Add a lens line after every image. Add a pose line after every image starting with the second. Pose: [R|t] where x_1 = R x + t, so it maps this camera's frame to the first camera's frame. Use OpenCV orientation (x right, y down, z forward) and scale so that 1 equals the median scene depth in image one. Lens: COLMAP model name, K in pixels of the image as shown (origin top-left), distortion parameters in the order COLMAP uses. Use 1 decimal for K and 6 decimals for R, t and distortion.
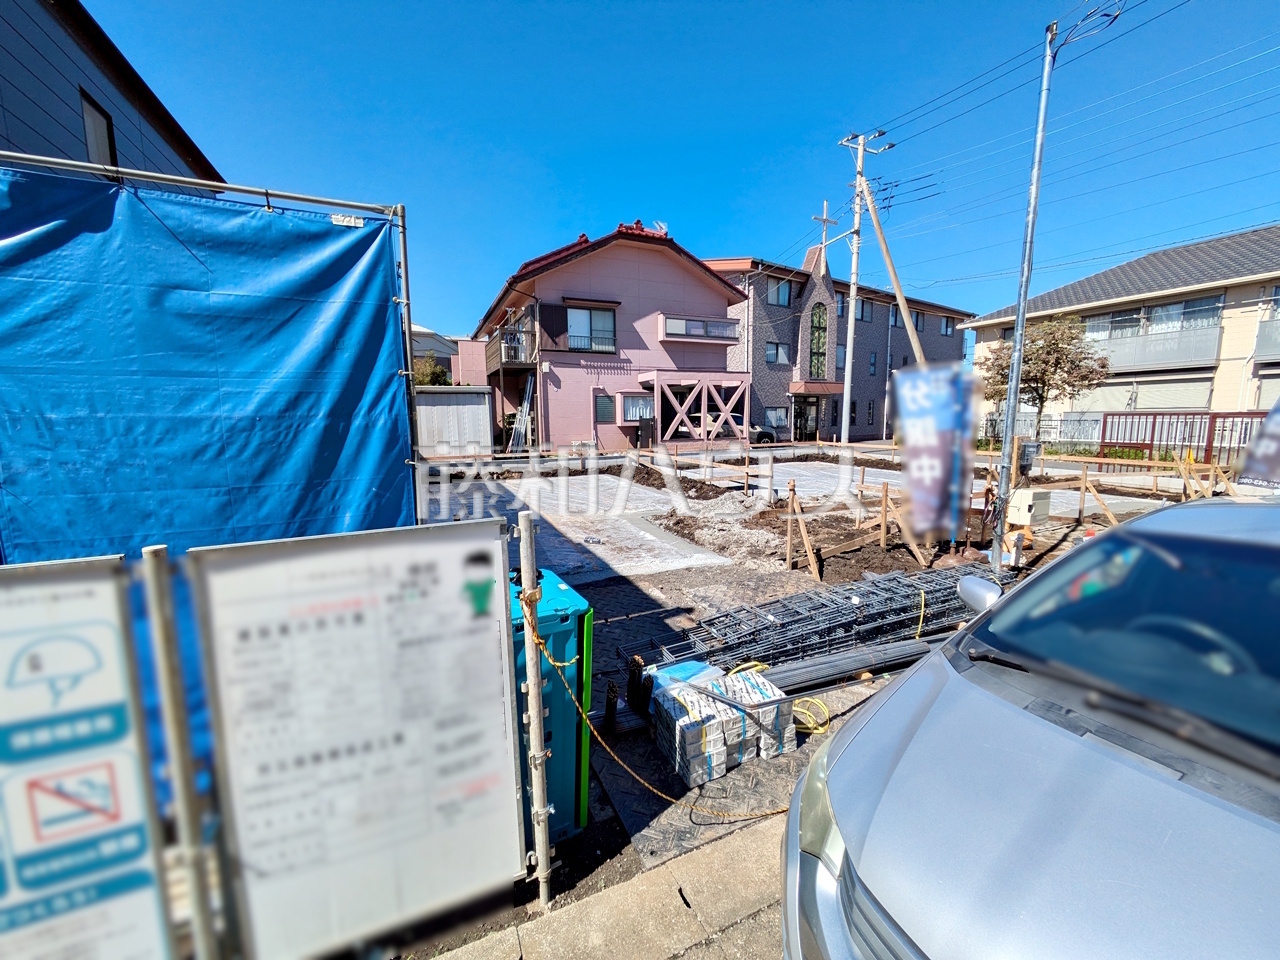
lens RADIAL K [[506.5, 0, 641.6], [0, 506.5, 477.9], [0, 0, 1]] dist [-0.001025, 0.003806]
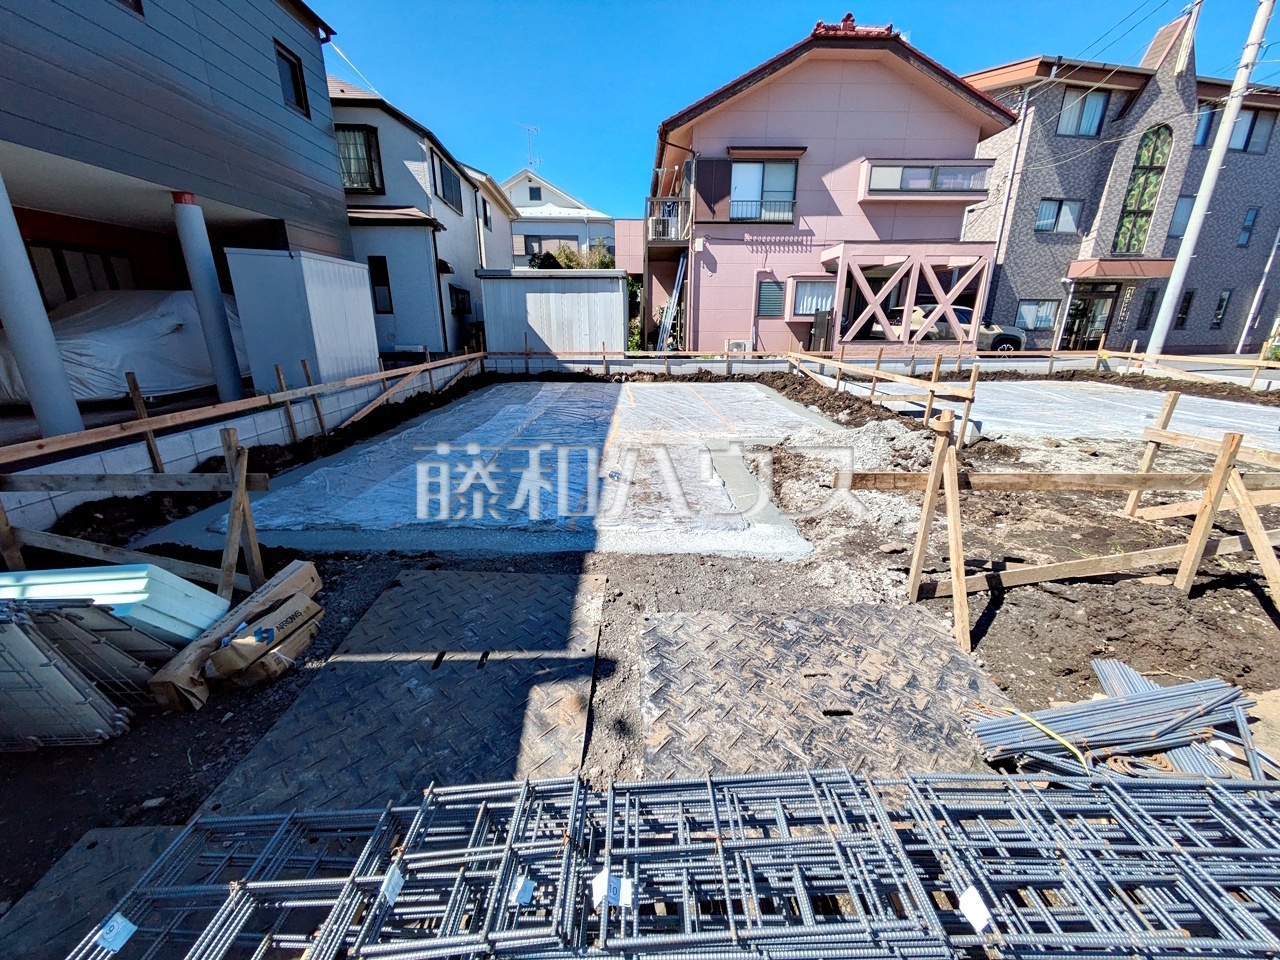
lens RADIAL K [[506.5, 0, 641.6], [0, 506.5, 477.9], [0, 0, 1]] dist [-0.001025, 0.003806]
pose [[0.919813, 0.127480, -0.371071, 0.071589], [-0.058086, 0.979568, 0.192544, -0.002638], [0.388034, -0.155551, 0.908424, 0.156644]]
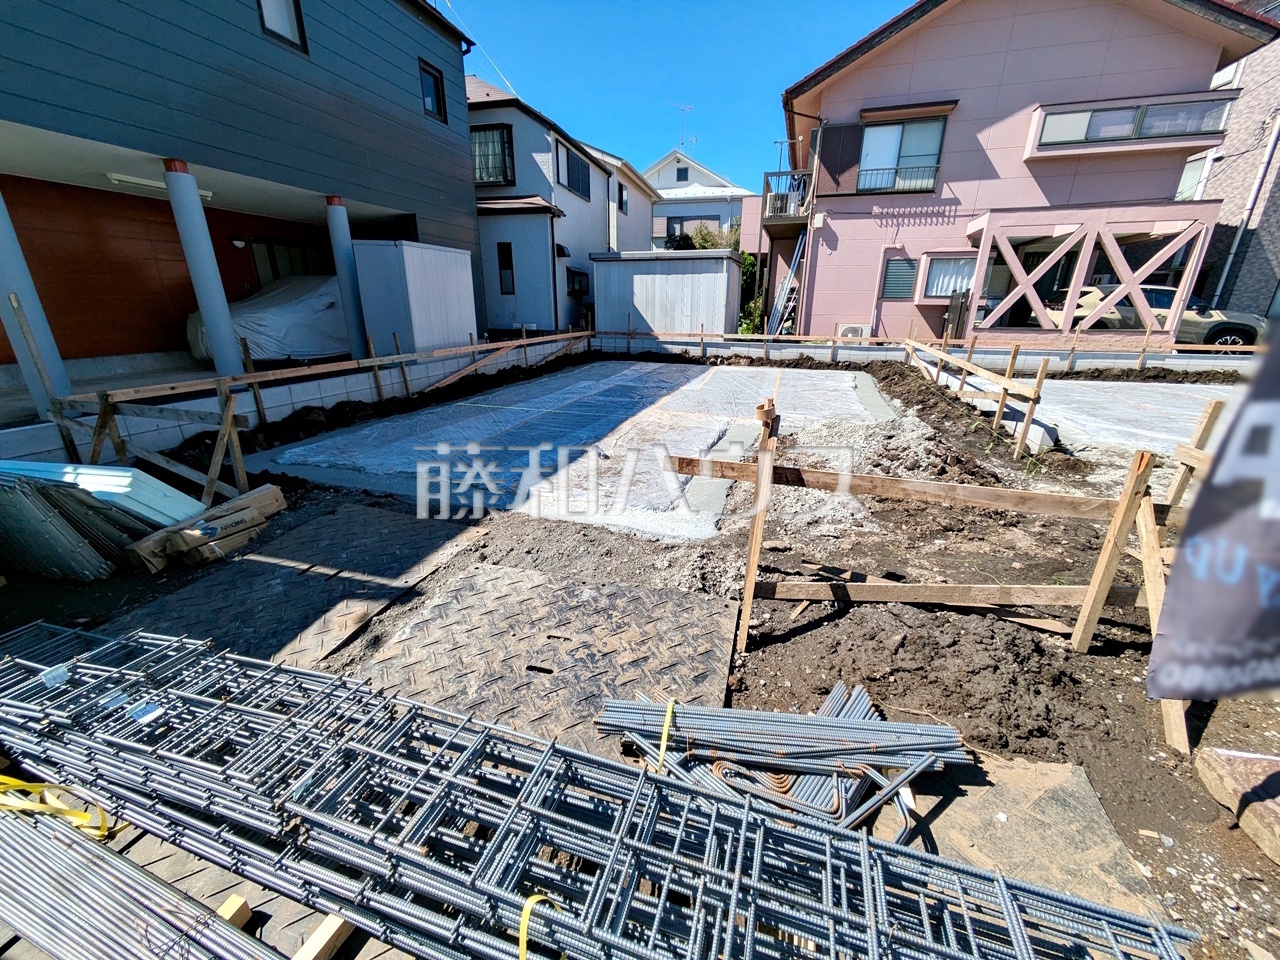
lens RADIAL K [[506.5, 0, 641.6], [0, 506.5, 477.9], [0, 0, 1]] dist [-0.001025, 0.003806]
pose [[0.755316, 0.231127, -0.613252, 0.155537], [-0.094720, 0.964422, 0.246815, -0.008355], [0.648479, -0.128337, 0.750336, 0.197137]]
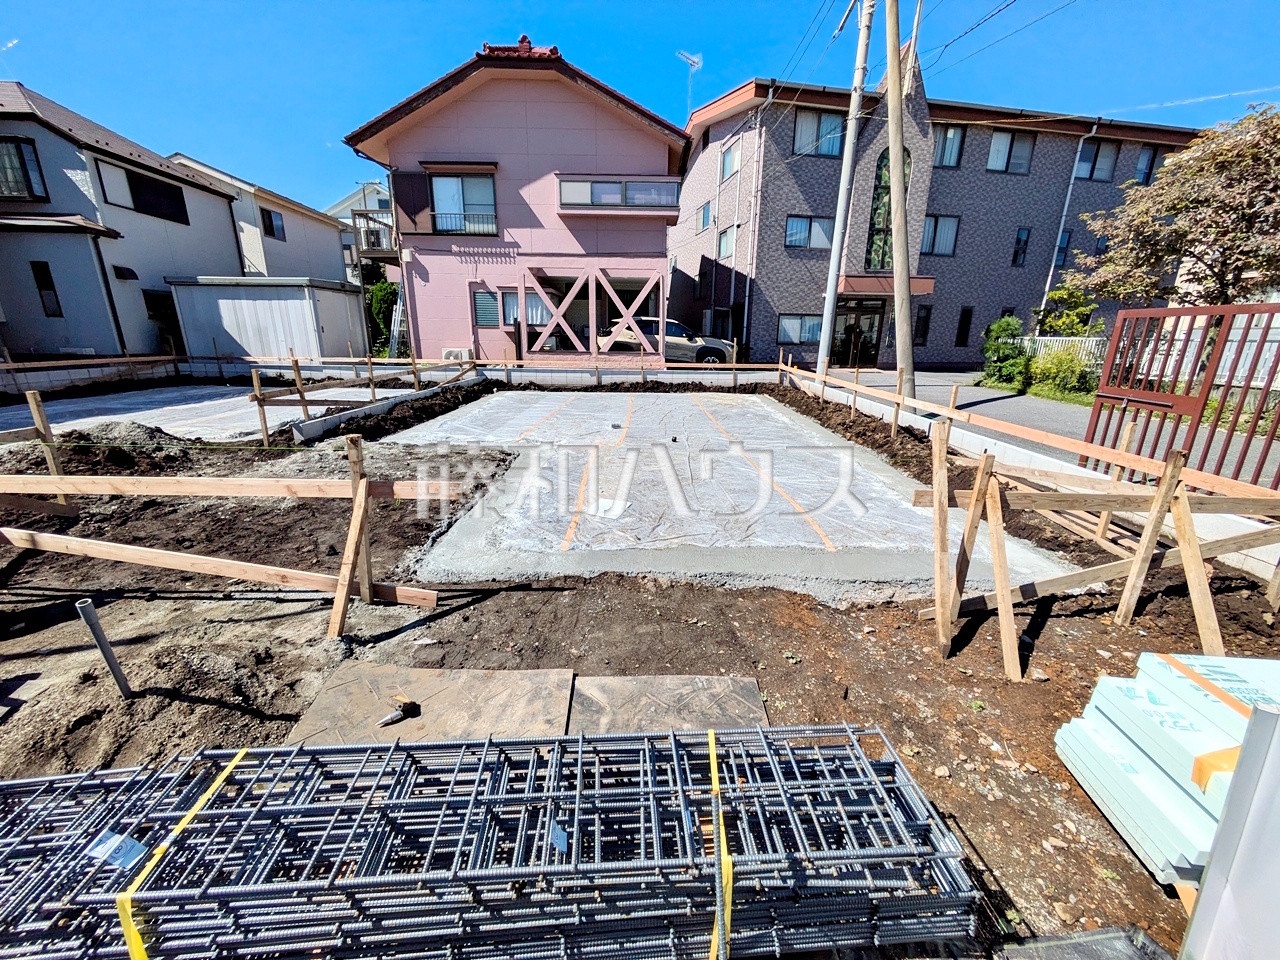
lens RADIAL K [[506.7, 0, 641.0], [0, 506.7, 477.4], [0, 0, 1]] dist [0.000343, 0.000055]
pose [[0.911266, 0.137247, -0.388274, 0.505403], [-0.074493, 0.982213, 0.172361, -0.030035], [0.405024, -0.128143, 0.905282, 0.334466]]
